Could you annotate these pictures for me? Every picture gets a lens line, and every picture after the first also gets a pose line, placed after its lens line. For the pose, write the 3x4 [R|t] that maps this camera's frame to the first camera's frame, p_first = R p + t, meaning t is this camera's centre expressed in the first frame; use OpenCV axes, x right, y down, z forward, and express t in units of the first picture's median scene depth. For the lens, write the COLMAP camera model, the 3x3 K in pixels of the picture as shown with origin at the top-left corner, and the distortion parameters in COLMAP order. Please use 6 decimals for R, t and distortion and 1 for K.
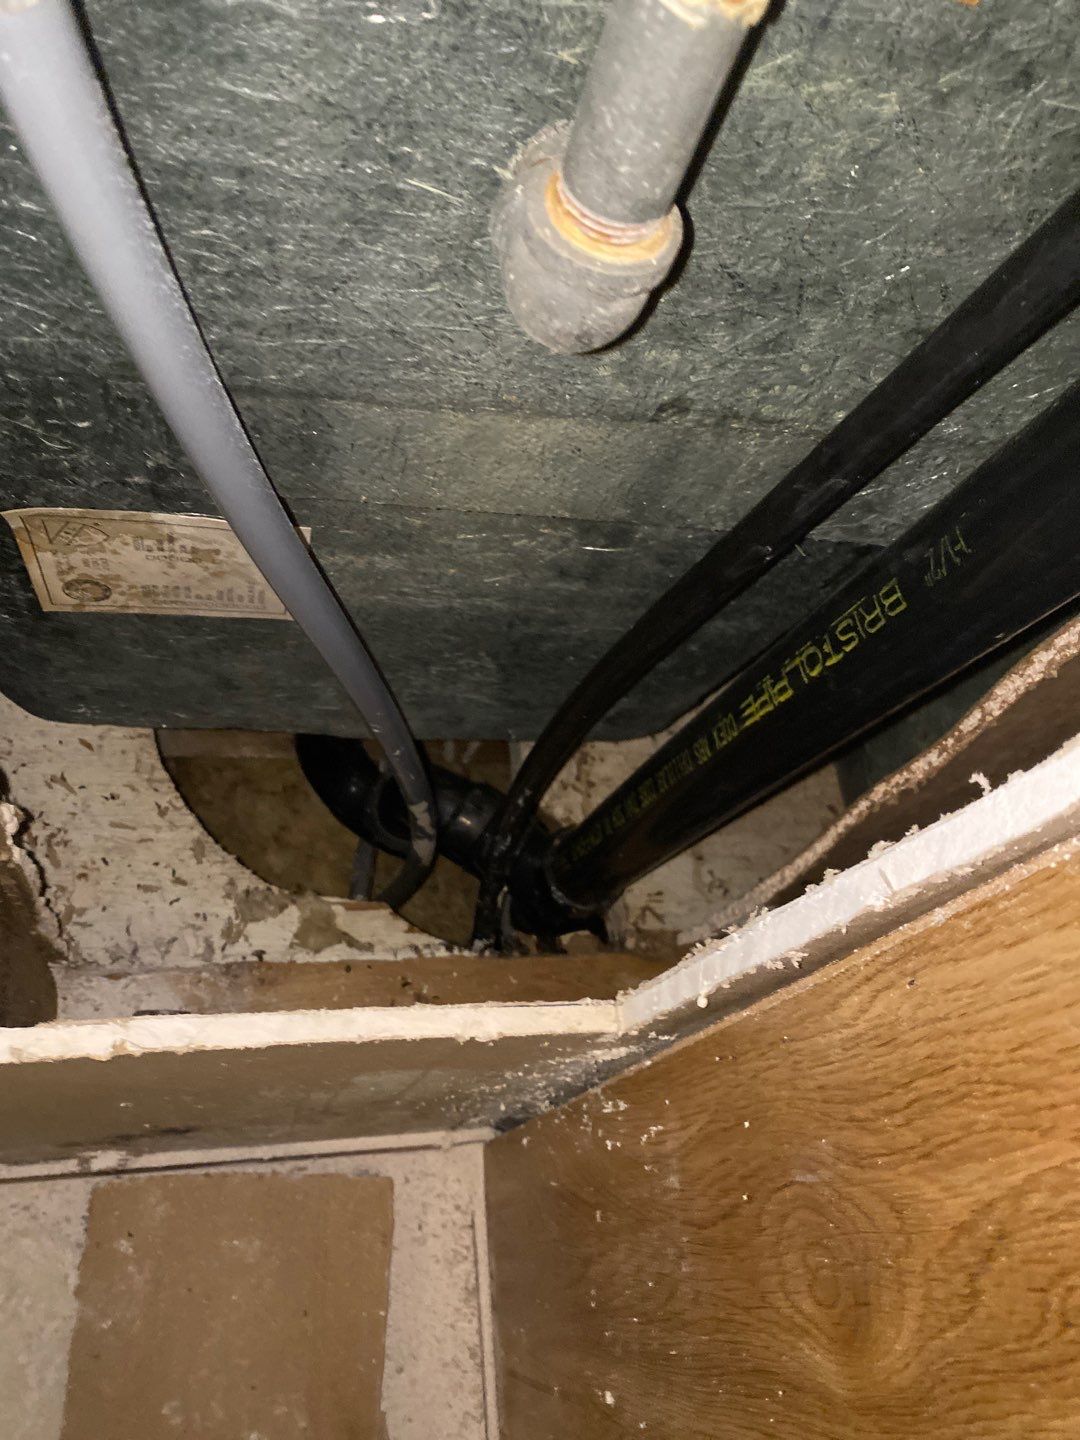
lens RADIAL K [[1121.6, 0, 531.0], [0, 1121.6, 702.8], [0, 0, 1]] dist [-0.005056, -0.006384]
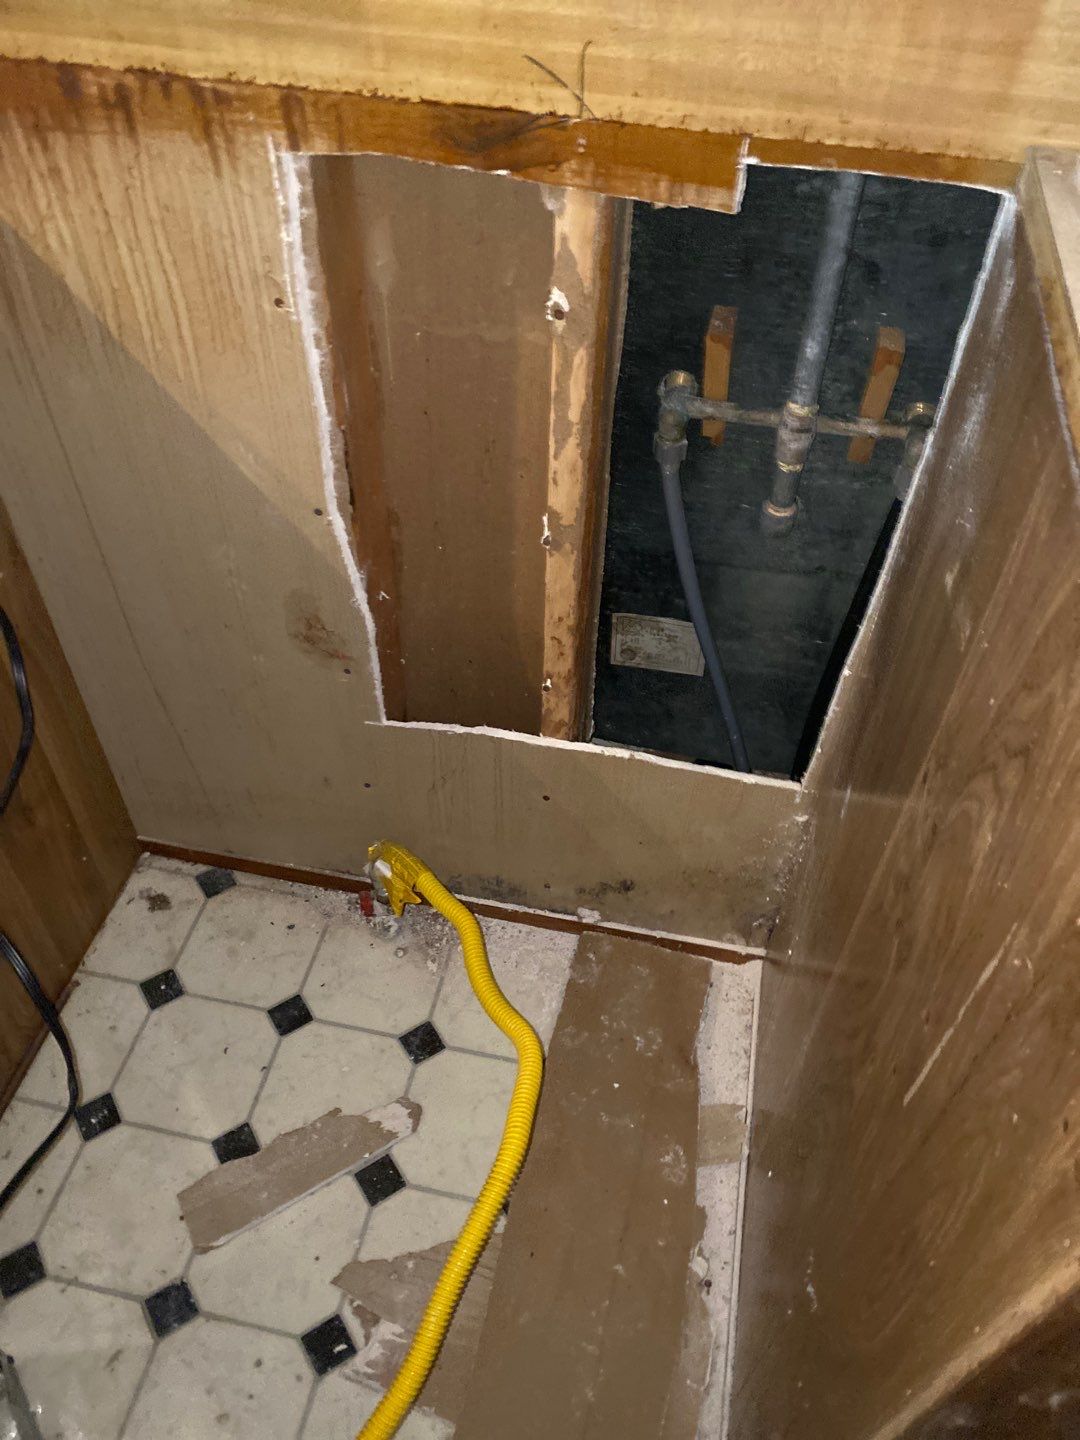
lens RADIAL K [[1098.8, 0, 542.3], [0, 1098.8, 719.8], [0, 0, 1]] dist [0.093865, -0.079040]
pose [[0.935650, 0.051304, -0.349180, 0.393657], [-0.156502, 0.947097, -0.280204, 0.915853], [0.316332, 0.316820, 0.894181, -1.566860]]
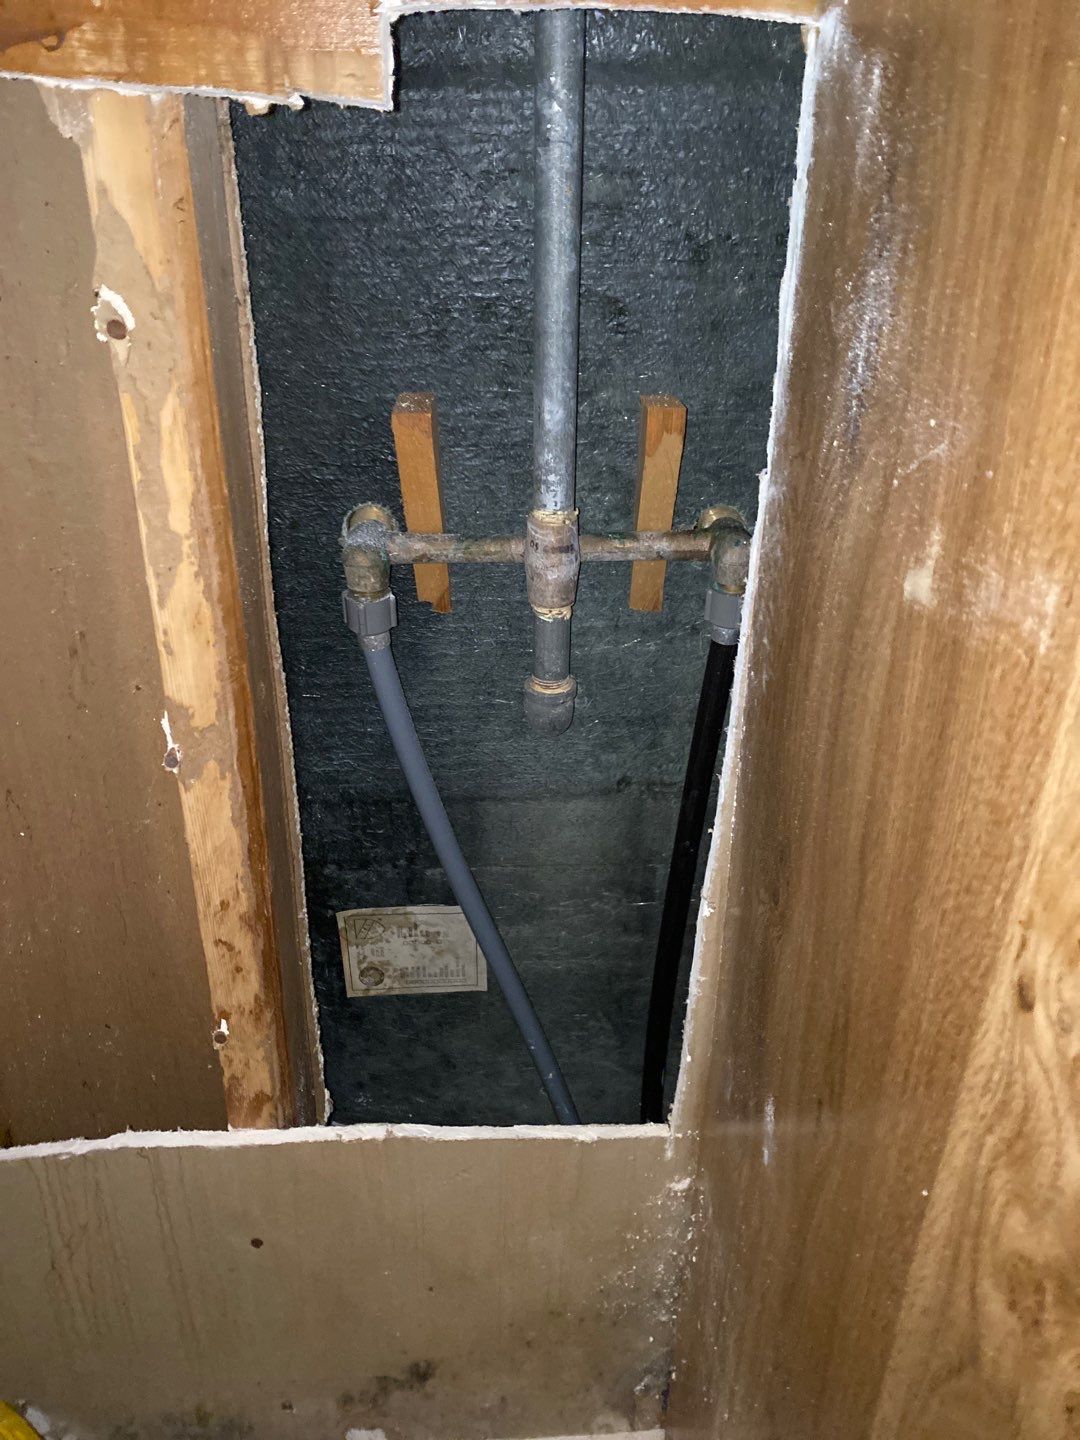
lens RADIAL K [[1098.9, 0, 544.3], [0, 1098.9, 692.5], [0, 0, 1]] dist [0.015735, -0.019340]
pose [[0.974507, -0.187137, -0.123761, 0.206806], [0.074325, 0.789746, -0.608915, 0.704565], [0.211690, 0.584193, 0.783521, -0.678366]]
